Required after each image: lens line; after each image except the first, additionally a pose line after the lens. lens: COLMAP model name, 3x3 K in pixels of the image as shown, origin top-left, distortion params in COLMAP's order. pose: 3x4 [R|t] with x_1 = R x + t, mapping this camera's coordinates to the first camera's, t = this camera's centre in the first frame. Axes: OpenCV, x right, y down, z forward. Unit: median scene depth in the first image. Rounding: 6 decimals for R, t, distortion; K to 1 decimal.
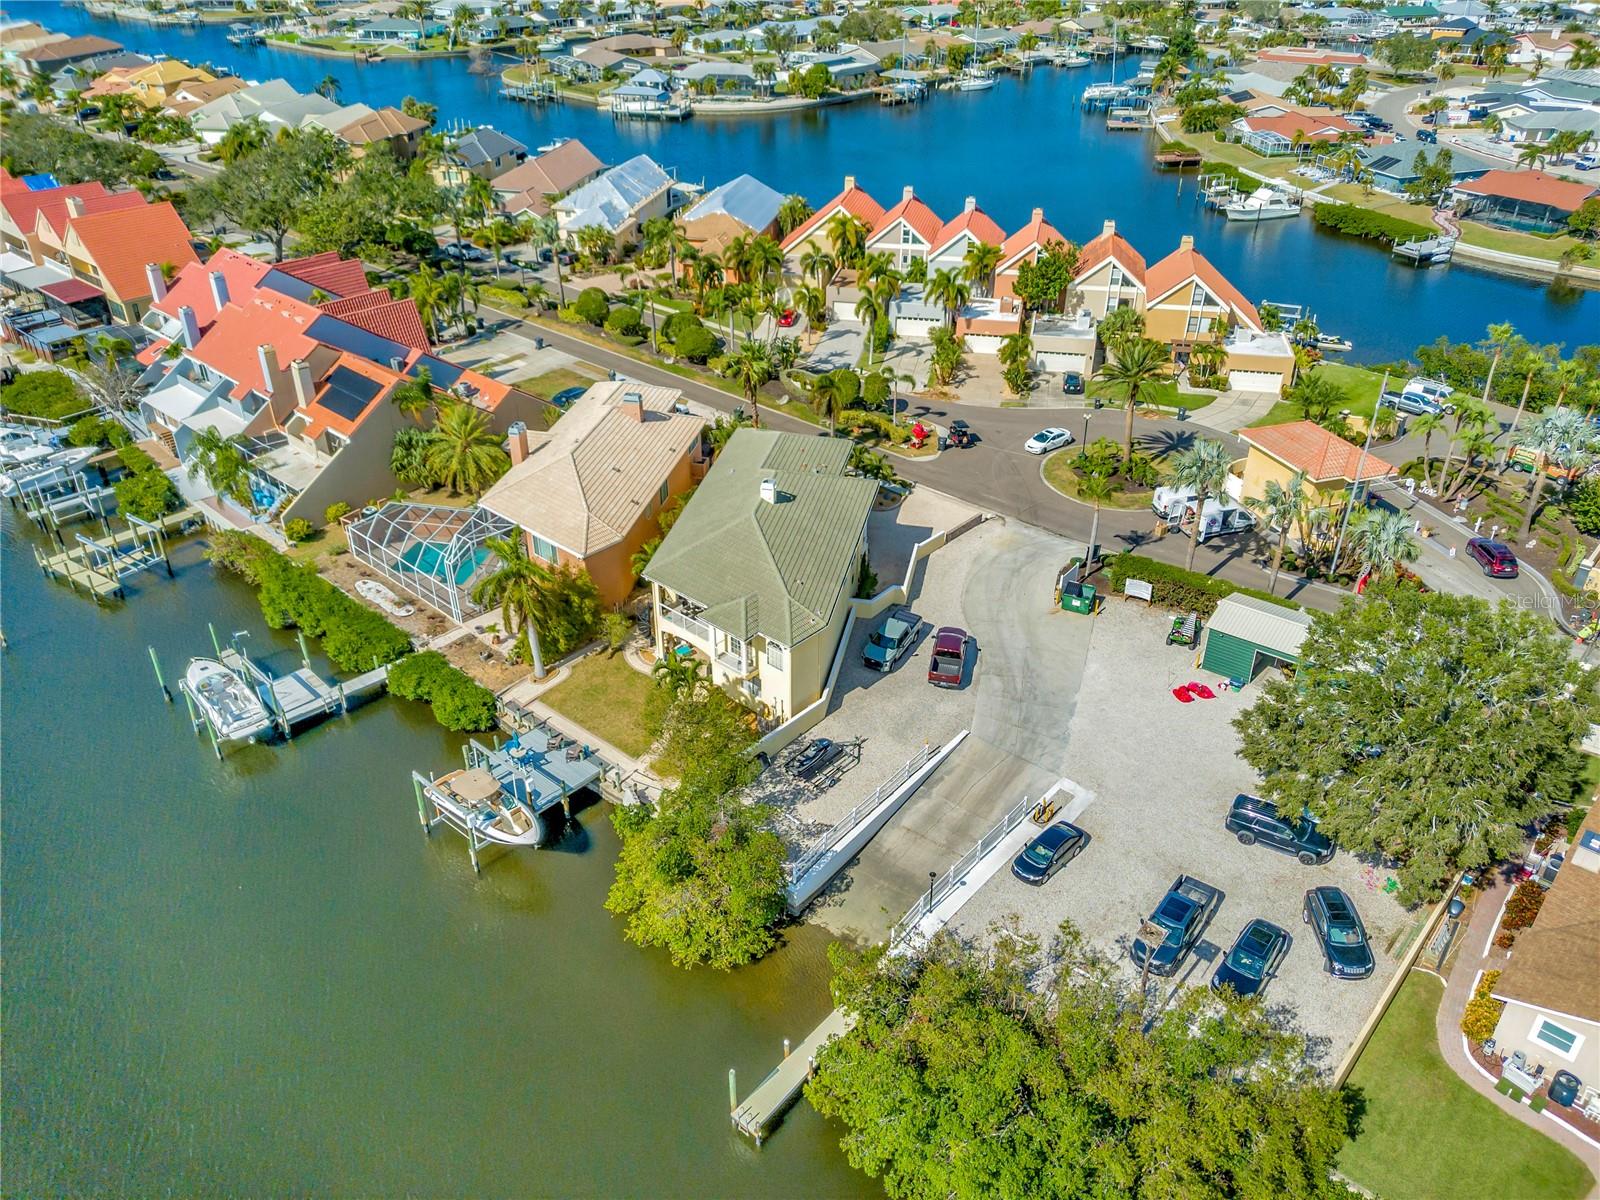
lens RADIAL K [[1203.9, 0, 804.4], [0, 1203.9, 565.7], [0, 0, 1]] dist [0.099741, -0.158039]
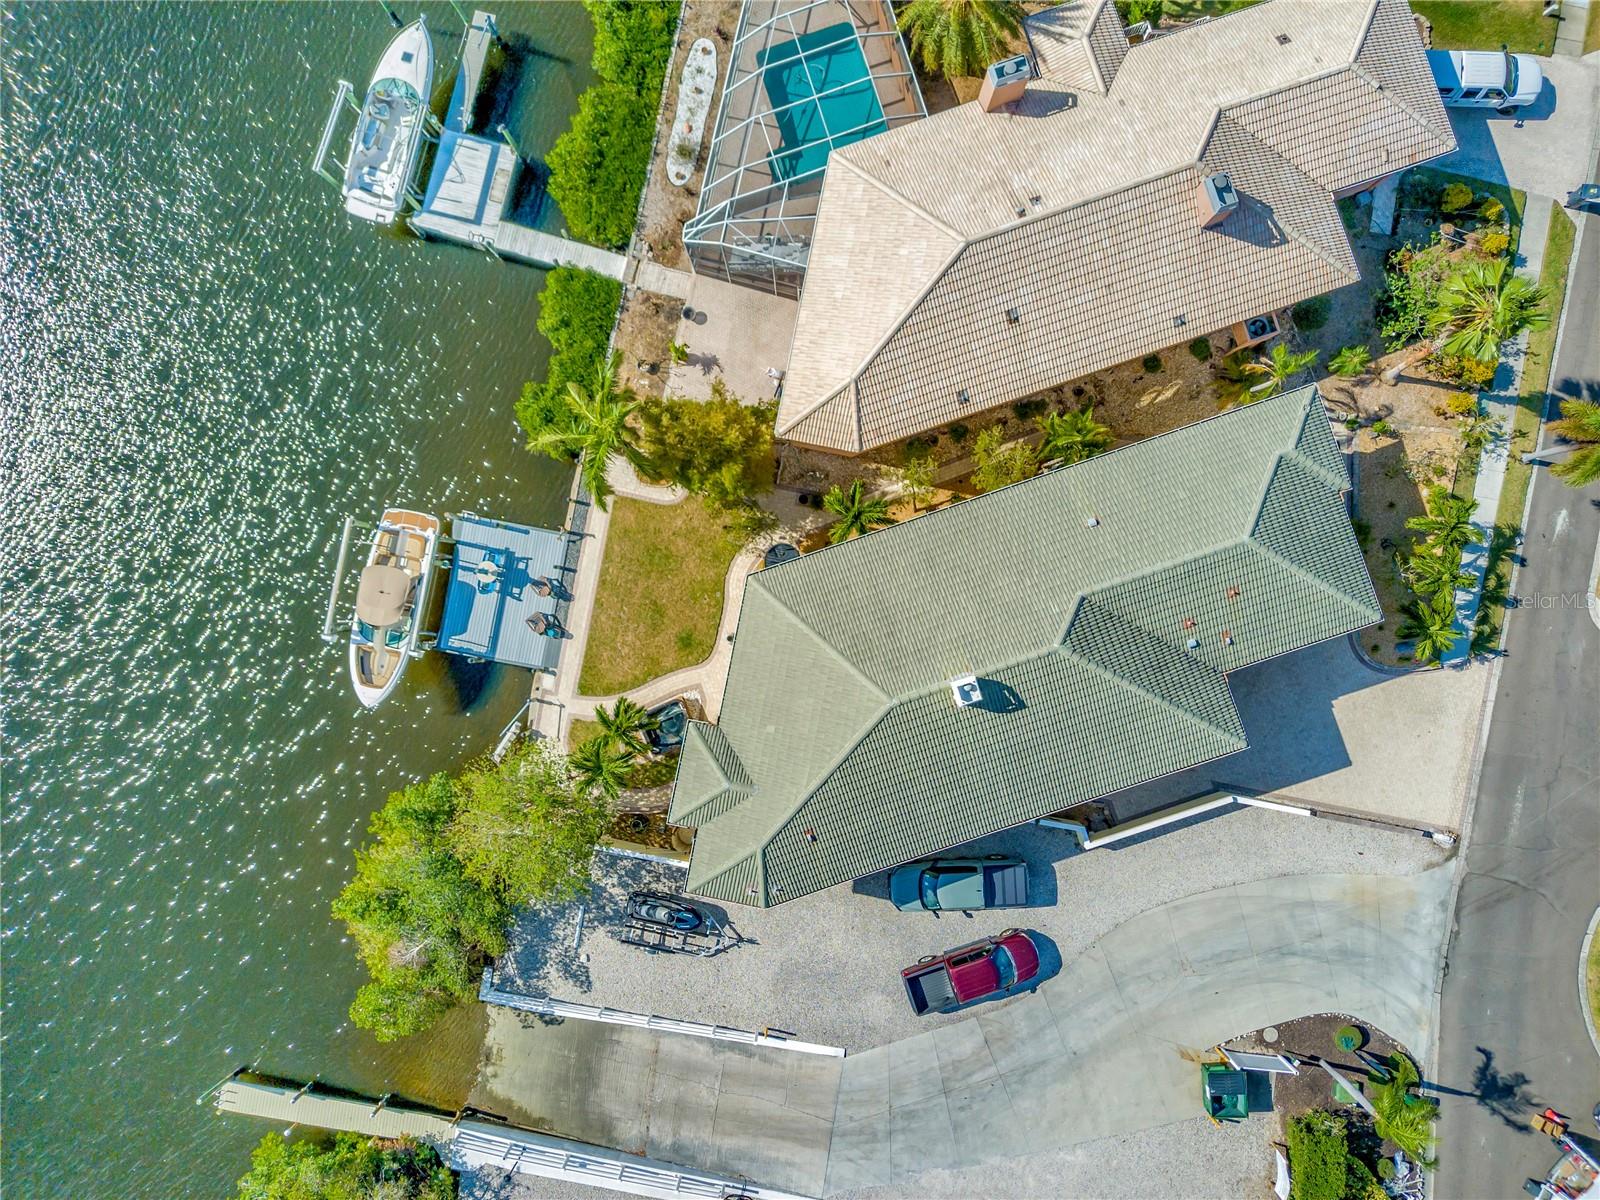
lens RADIAL K [[1193.4, 0, 800.0], [0, 1193.4, 600.0], [0, 0, 1]] dist [0.102478, -0.192638]
pose [[0.512955, 0.858008, -0.026444, -0.048545], [-0.414133, 0.274335, 0.867891, -0.282461], [0.751912, -0.434238, 0.496050, 0.370115]]
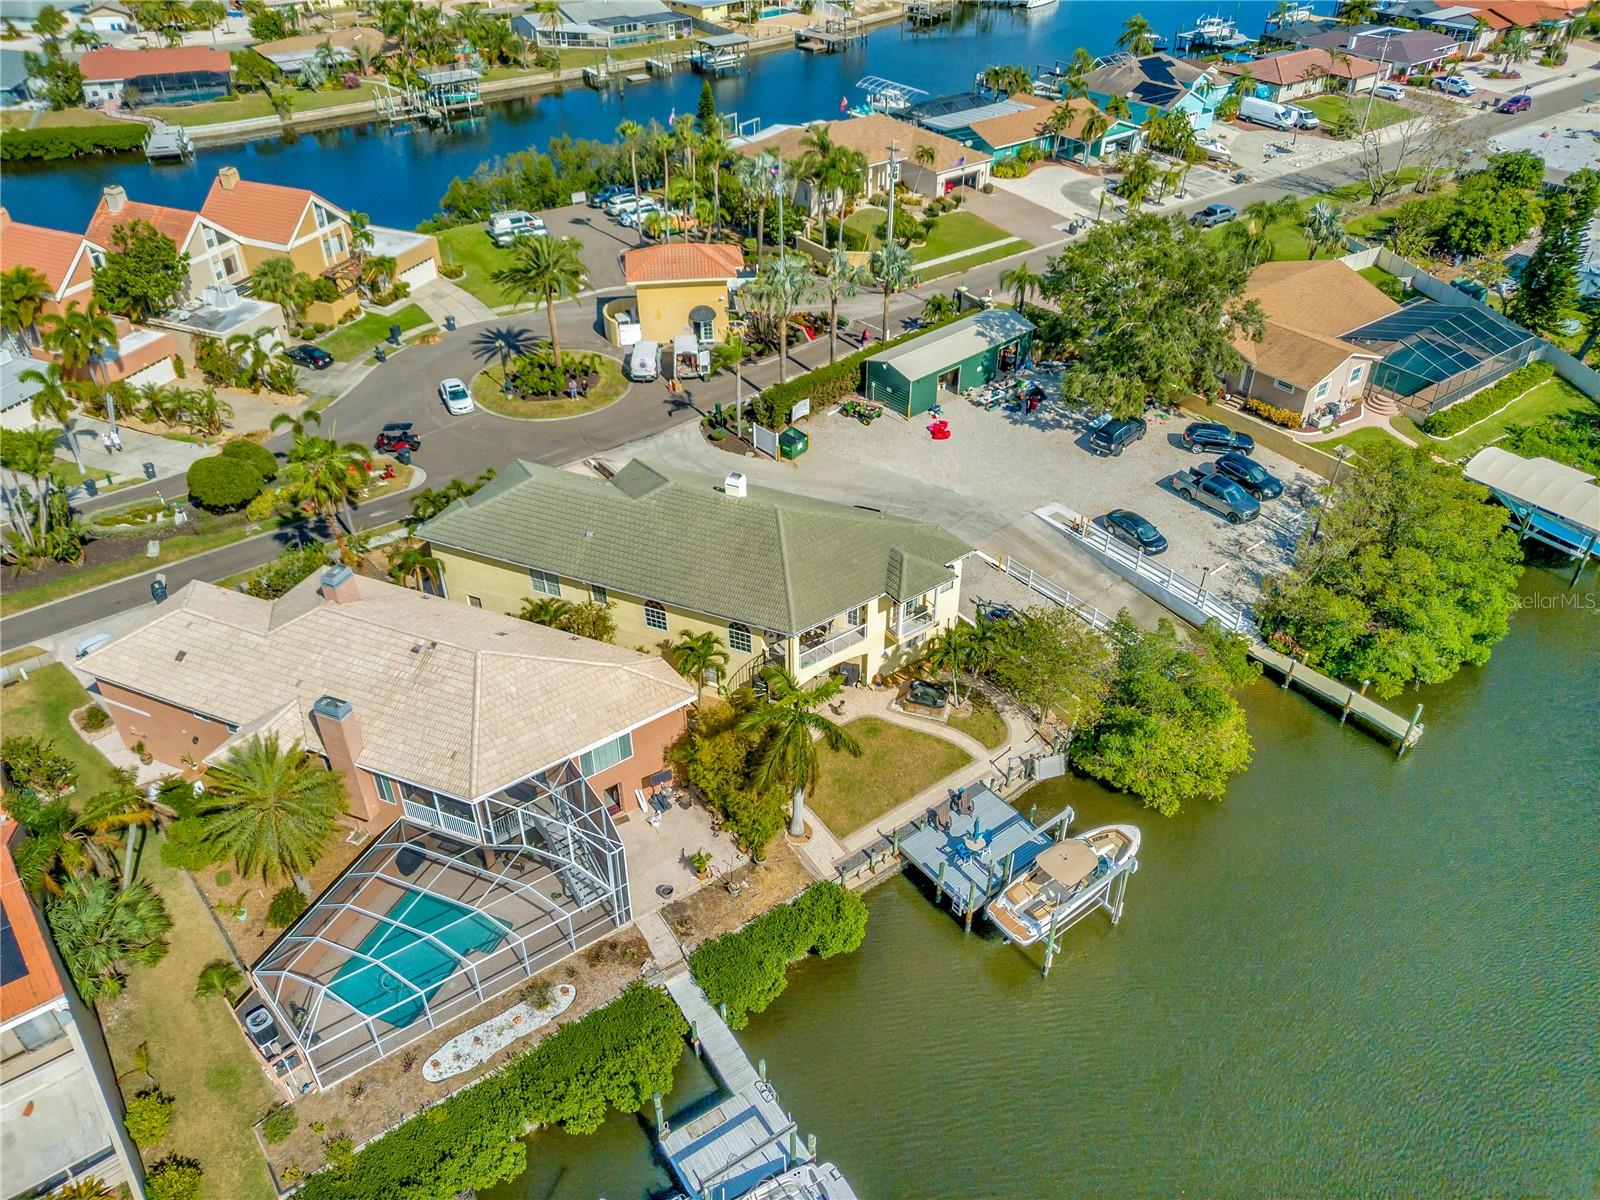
lens RADIAL K [[1193.4, 0, 800.0], [0, 1193.4, 600.0], [0, 0, 1]] dist [0.102478, -0.192638]
pose [[0.194063, -0.579497, 0.791532, -0.390246], [0.489760, 0.756353, 0.433665, -0.184115], [-0.849985, 0.303503, 0.430594, 0.339891]]
